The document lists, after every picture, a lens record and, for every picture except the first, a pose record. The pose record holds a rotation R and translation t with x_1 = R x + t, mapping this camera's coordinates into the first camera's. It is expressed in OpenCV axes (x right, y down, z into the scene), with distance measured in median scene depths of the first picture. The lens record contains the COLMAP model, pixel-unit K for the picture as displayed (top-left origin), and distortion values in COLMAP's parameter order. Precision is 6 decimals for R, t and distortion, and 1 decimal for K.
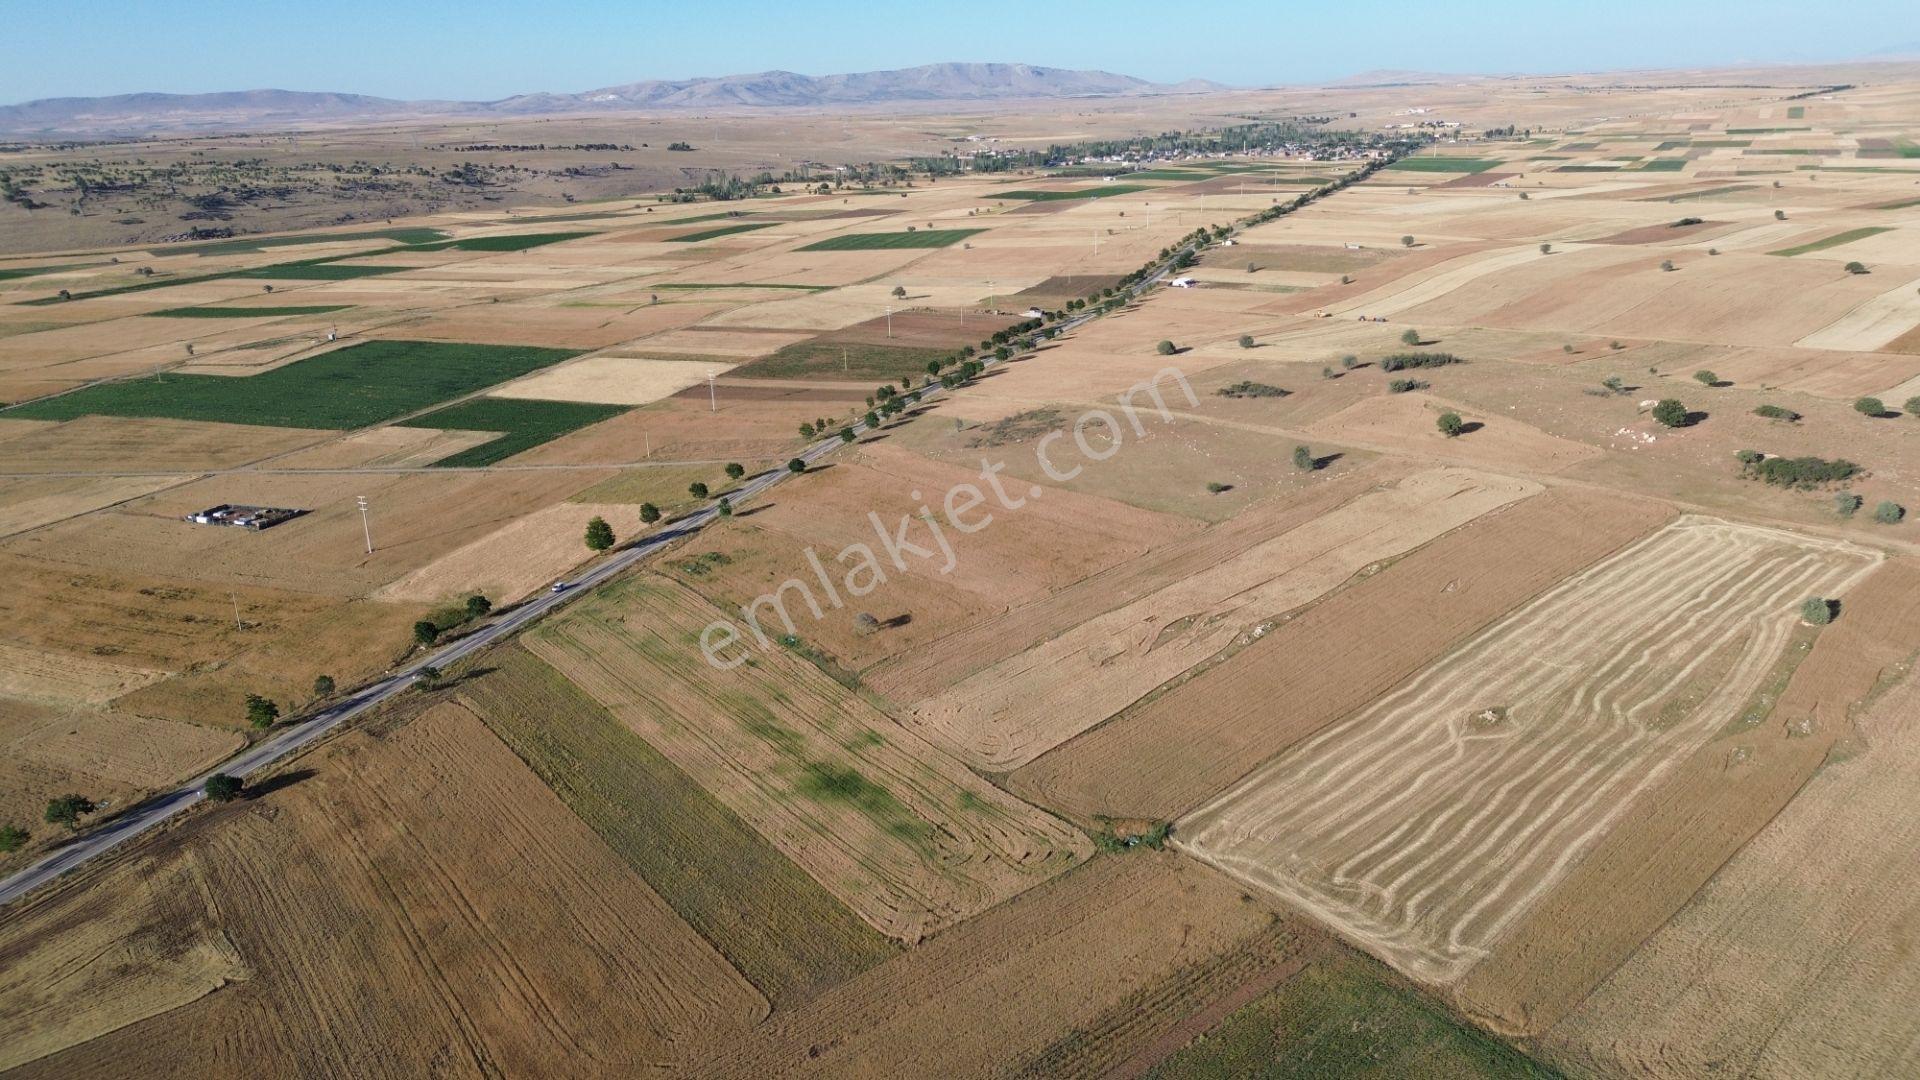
lens RADIAL K [[1354.5, 0, 964.6], [0, 1354.5, 539.0], [0, 0, 1]] dist [0.075645, -0.079805]
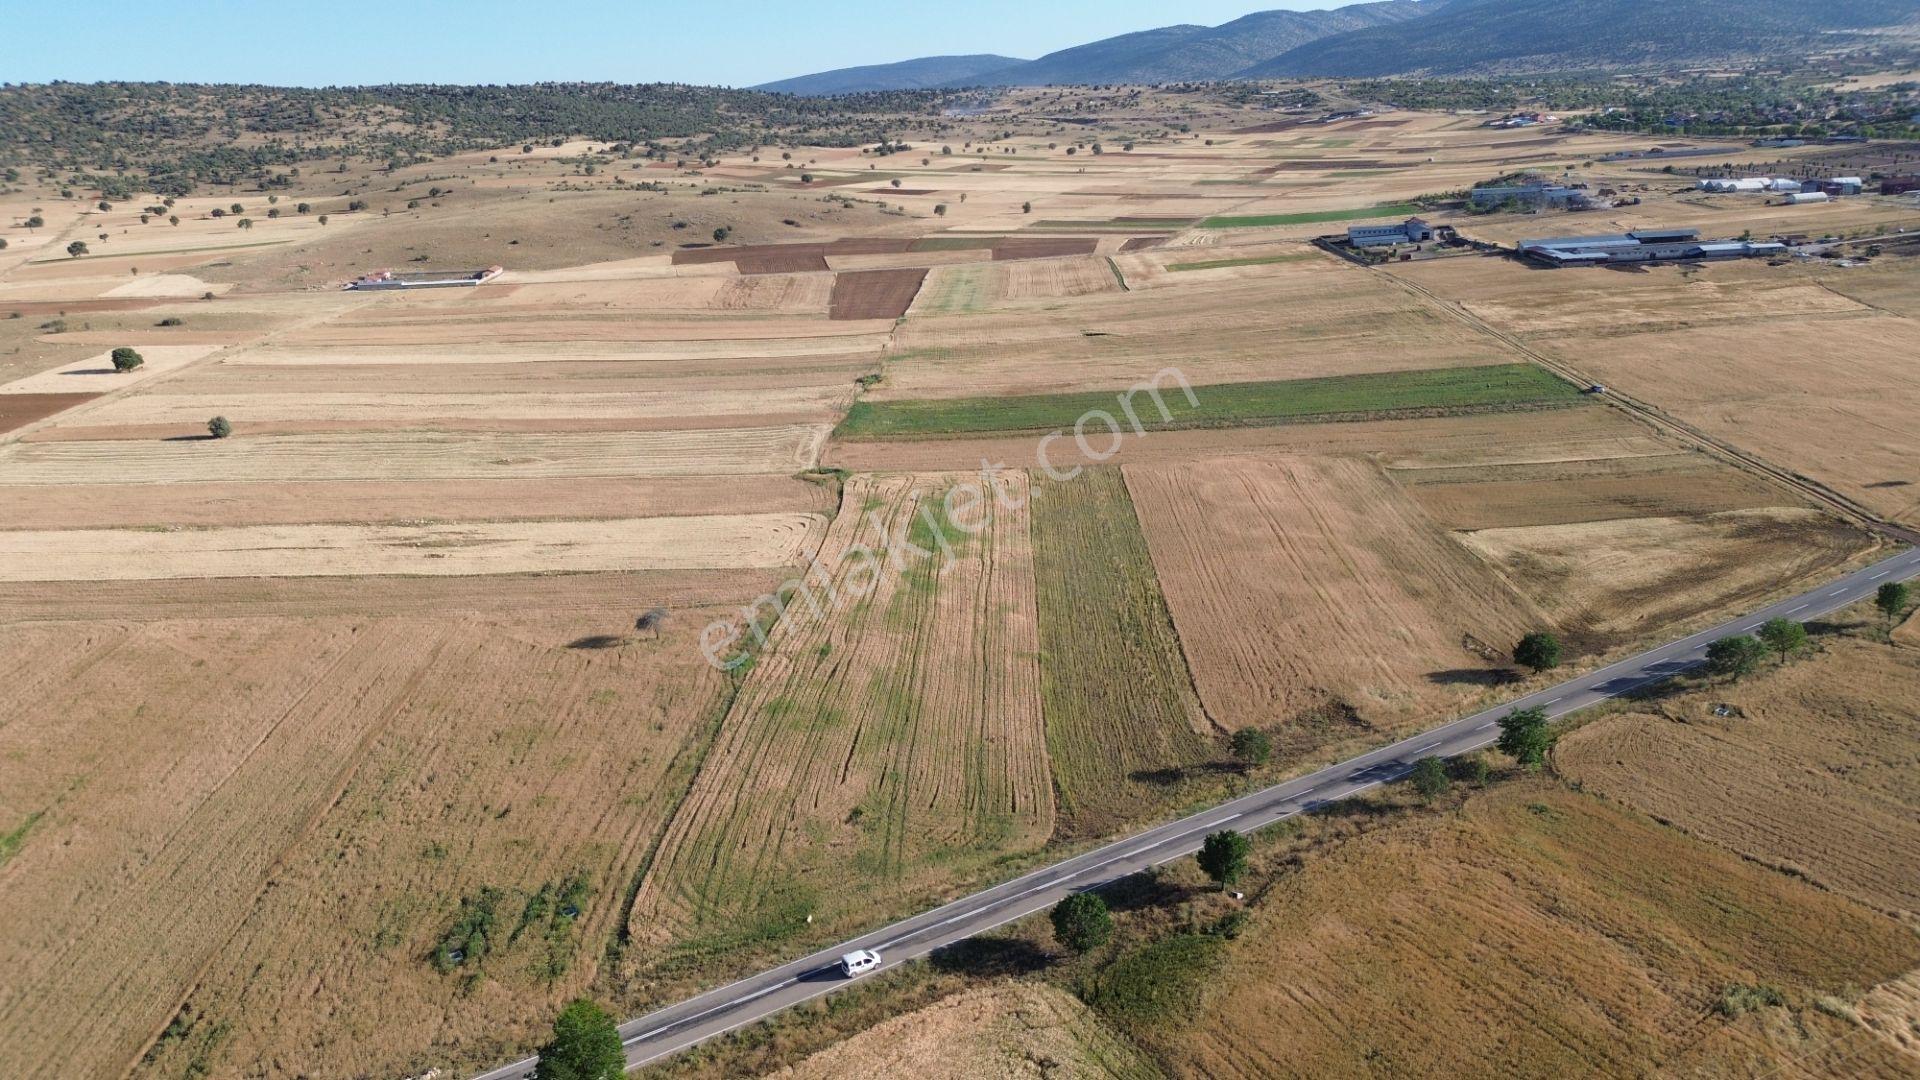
lens RADIAL K [[1361.0, 0, 963.0], [0, 1361.0, 519.2], [0, 0, 1]] dist [0.081575, -0.092458]
pose [[-0.780045, -0.103219, 0.617151, -0.584128], [0.271136, 0.833138, 0.482044, -0.257237], [-0.563928, 0.543348, -0.621899, 1.250183]]
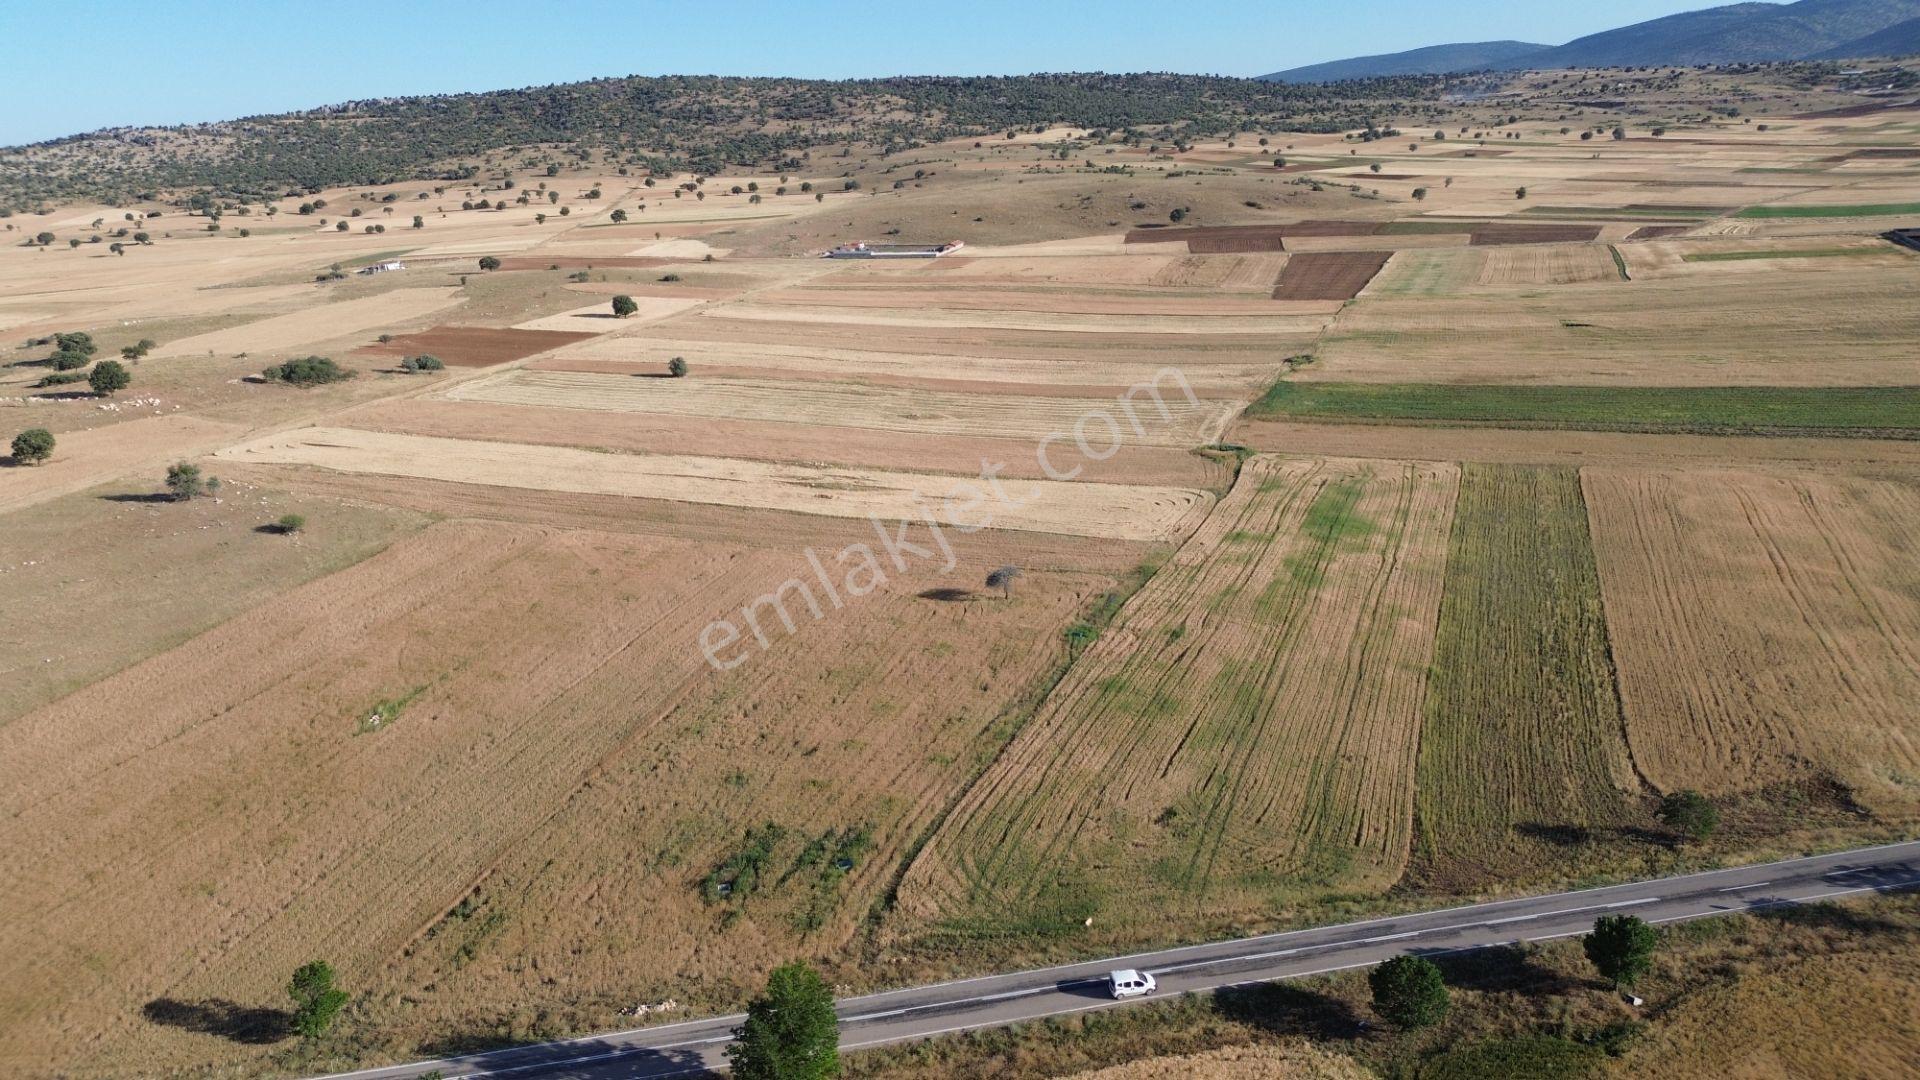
lens RADIAL K [[1354.5, 0, 964.6], [0, 1354.5, 539.0], [0, 0, 1]] dist [0.075645, -0.079805]
pose [[-0.529138, -0.182057, 0.828775, -0.567375], [0.330335, 0.855463, 0.398825, -0.208924], [-0.781595, 0.484807, -0.392519, 1.200250]]
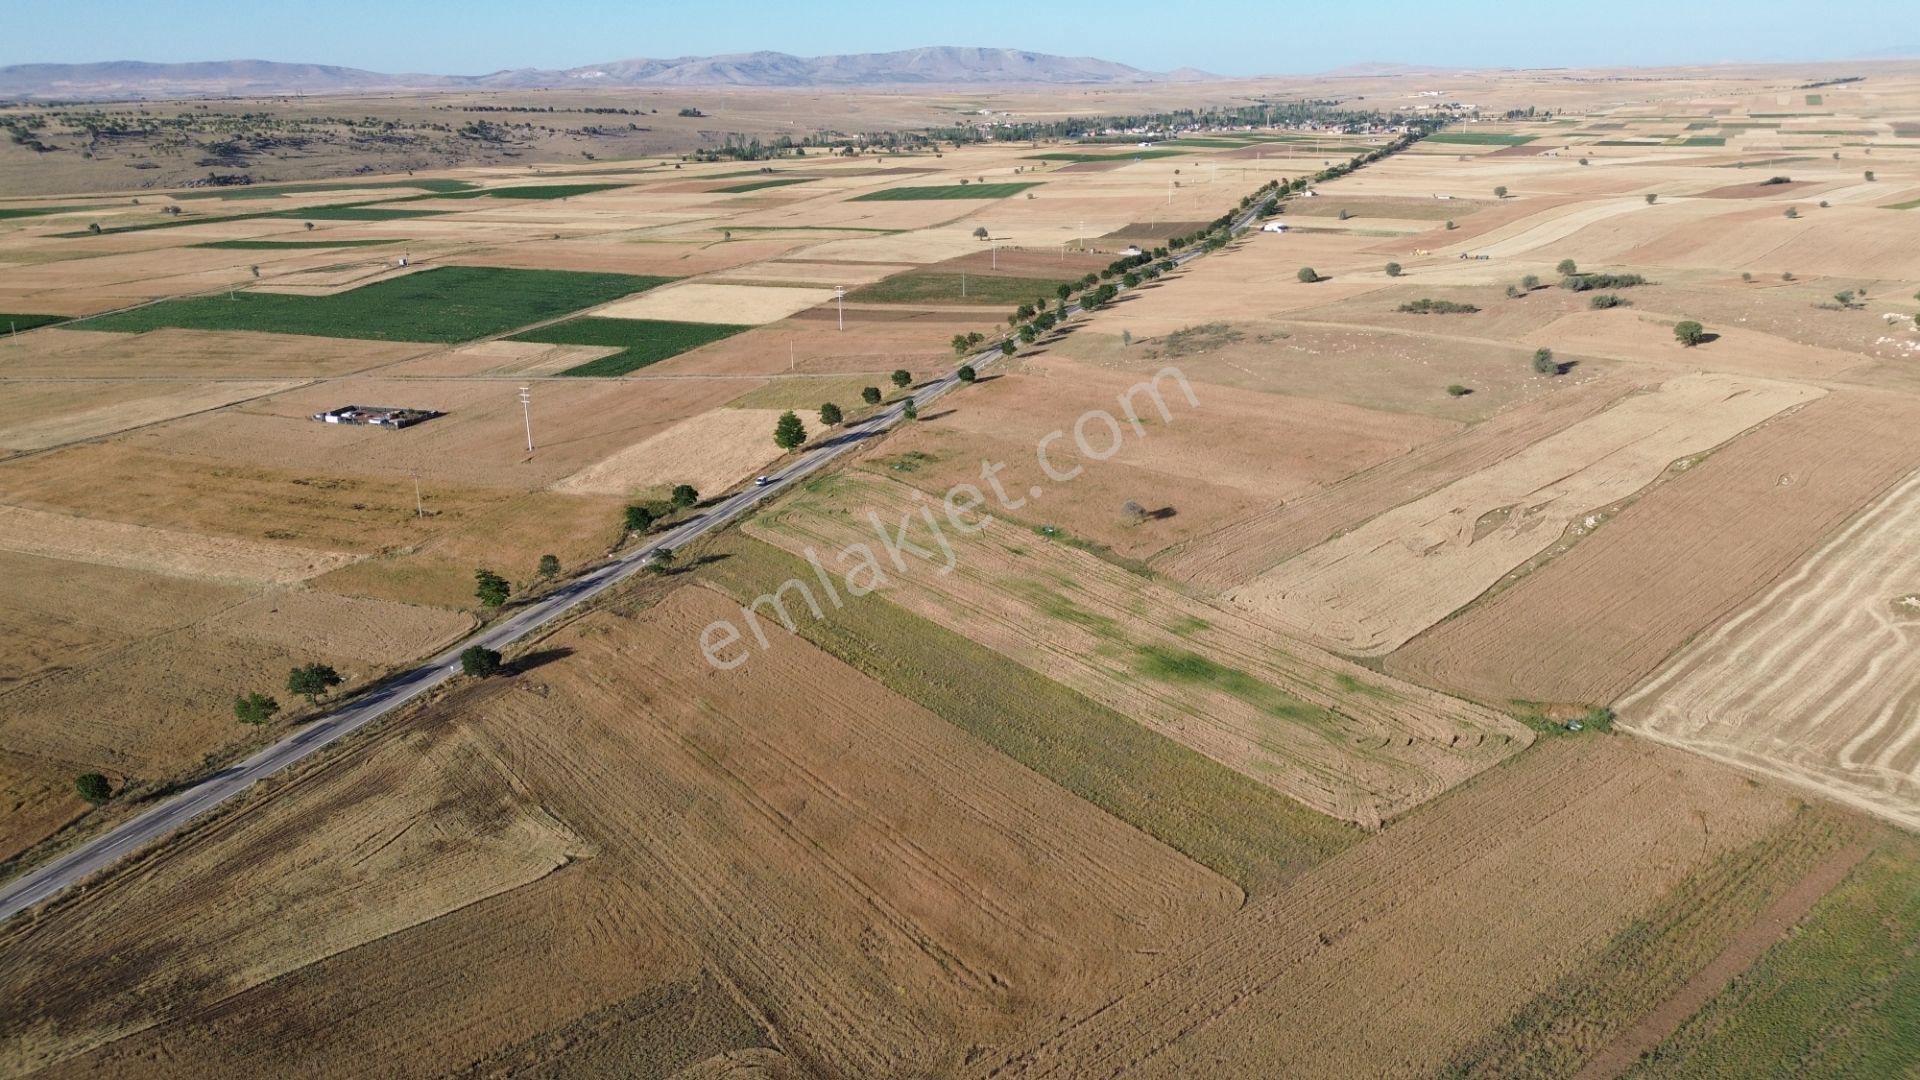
lens RADIAL K [[1354.5, 0, 964.6], [0, 1354.5, 539.0], [0, 0, 1]] dist [0.075645, -0.079805]
pose [[0.999787, 0.013697, 0.015408, -0.189967], [-0.013829, 0.999869, 0.008462, 0.070438], [-0.015290, -0.008673, 0.999845, 0.096660]]
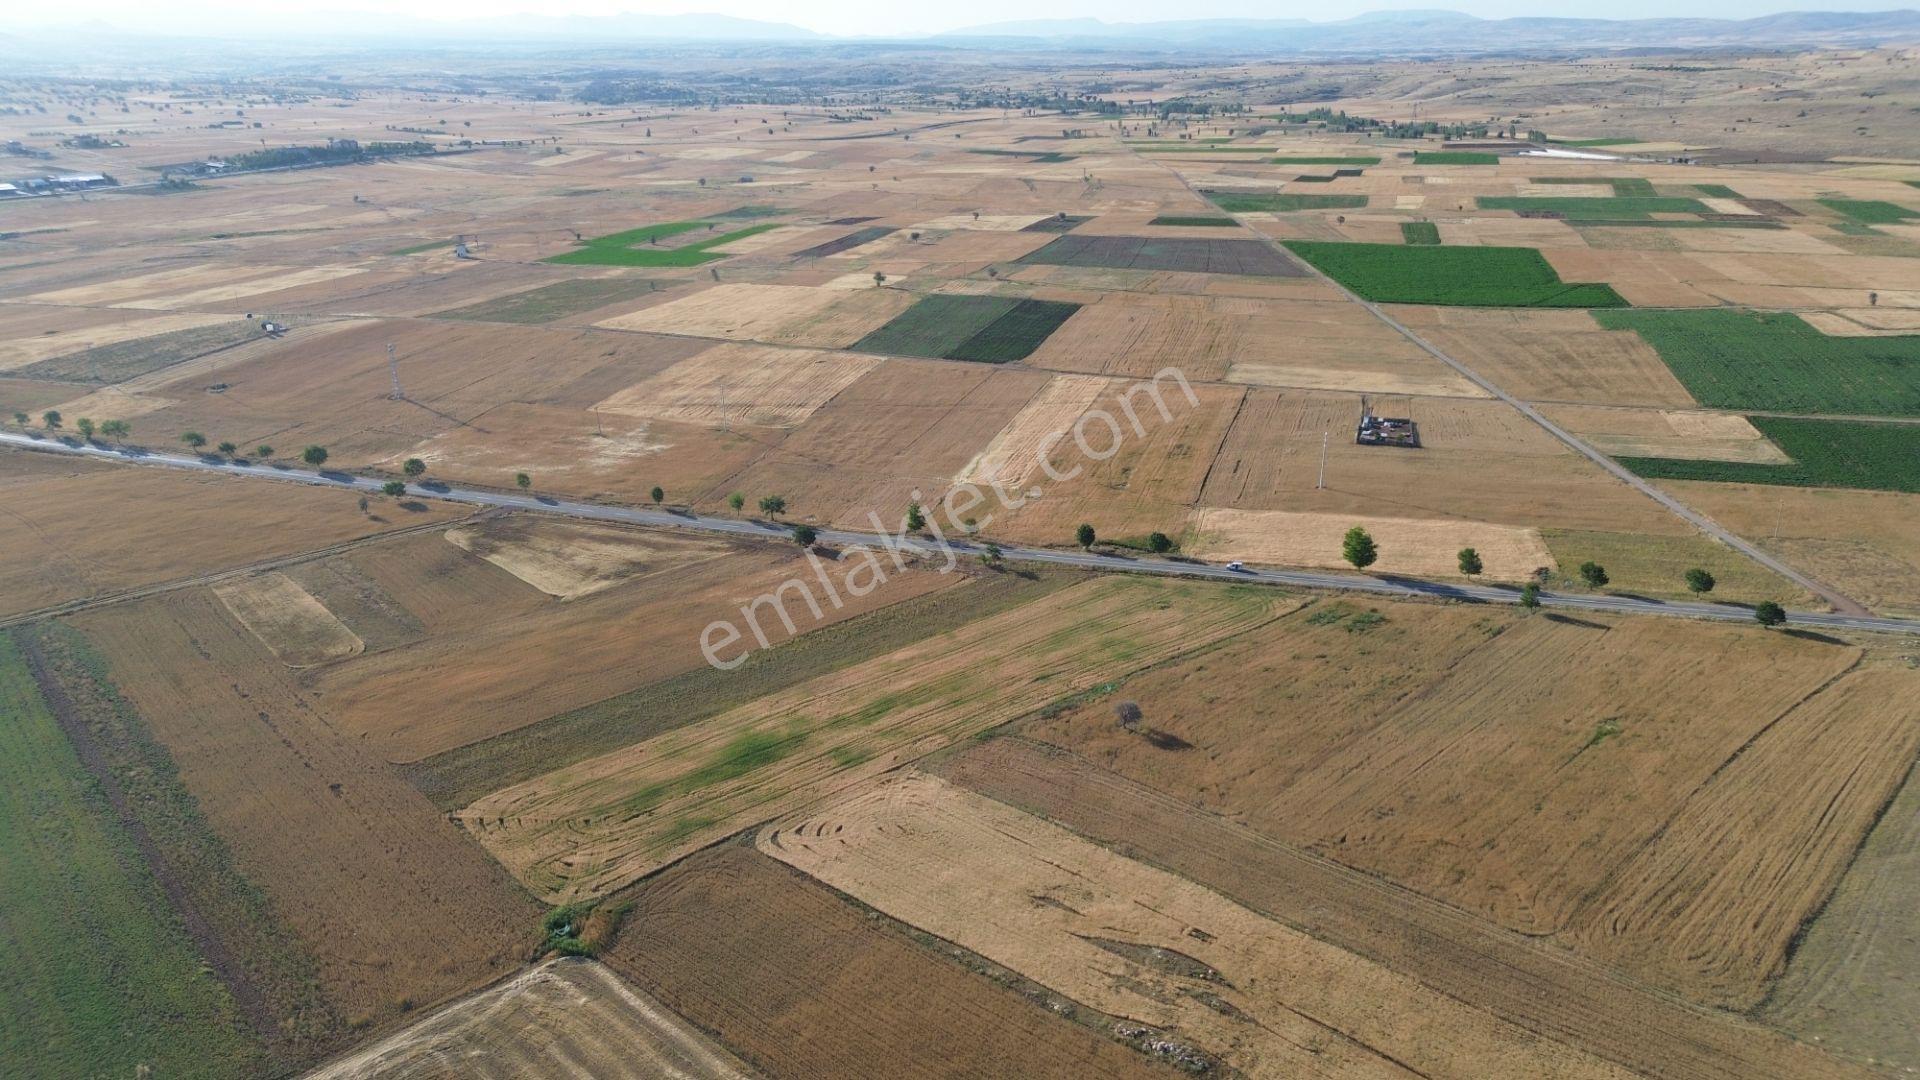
lens RADIAL K [[1354.5, 0, 964.6], [0, 1354.5, 539.0], [0, 0, 1]] dist [0.075645, -0.079805]
pose [[0.081264, 0.369542, -0.925654, 0.595491], [-0.302253, 0.894128, 0.330421, -0.254803], [0.949758, 0.252930, 0.184355, 0.700375]]
